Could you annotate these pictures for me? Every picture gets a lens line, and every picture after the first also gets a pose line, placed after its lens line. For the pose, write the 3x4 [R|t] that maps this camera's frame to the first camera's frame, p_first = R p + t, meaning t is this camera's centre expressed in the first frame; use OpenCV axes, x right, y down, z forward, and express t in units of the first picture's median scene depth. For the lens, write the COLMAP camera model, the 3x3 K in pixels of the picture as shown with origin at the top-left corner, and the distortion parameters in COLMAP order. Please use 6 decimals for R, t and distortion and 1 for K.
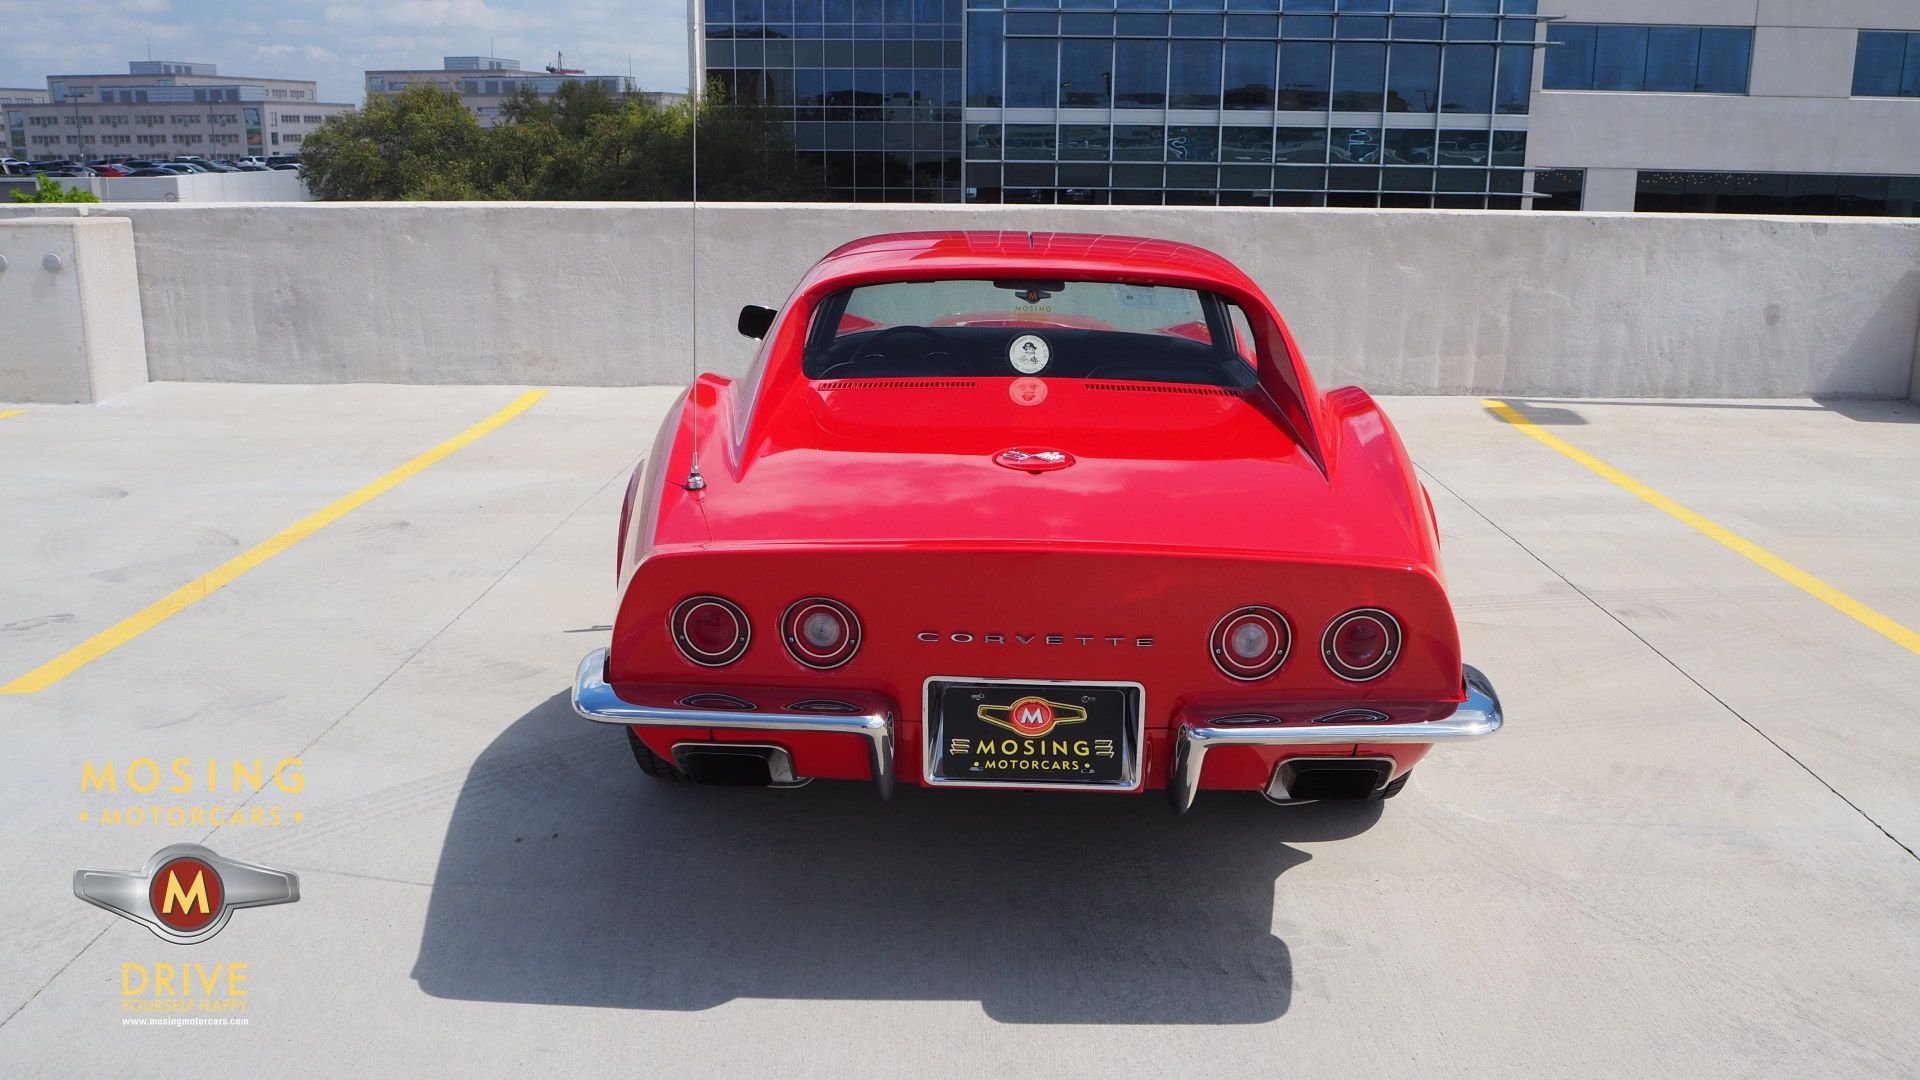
lens RADIAL K [[1610.0, 0, 962.6], [0, 1610.0, 538.6], [0, 0, 1]] dist [-0.055702, 0.021712]
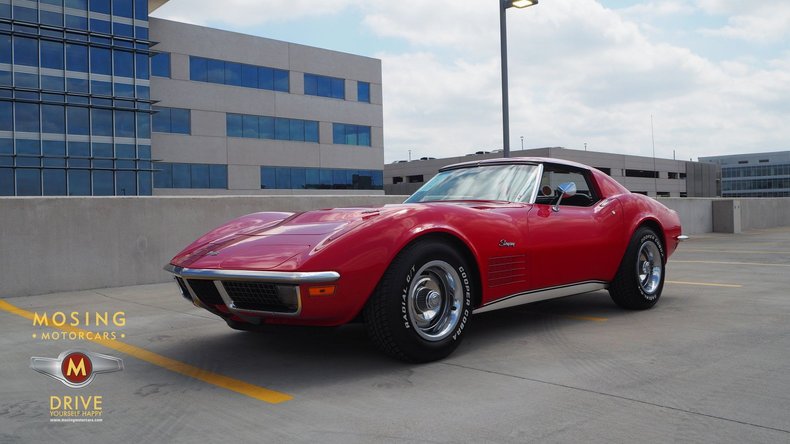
lens RADIAL K [[662.5, 0, 395.0], [0, 662.5, 222.6], [0, 0, 1]] dist [-0.055702, 0.021712]
pose [[0.713286, -0.035687, 0.699964, -0.098945], [0.199150, 0.967857, -0.153595, 0.004777], [-0.671984, 0.248955, 0.697466, 0.041770]]
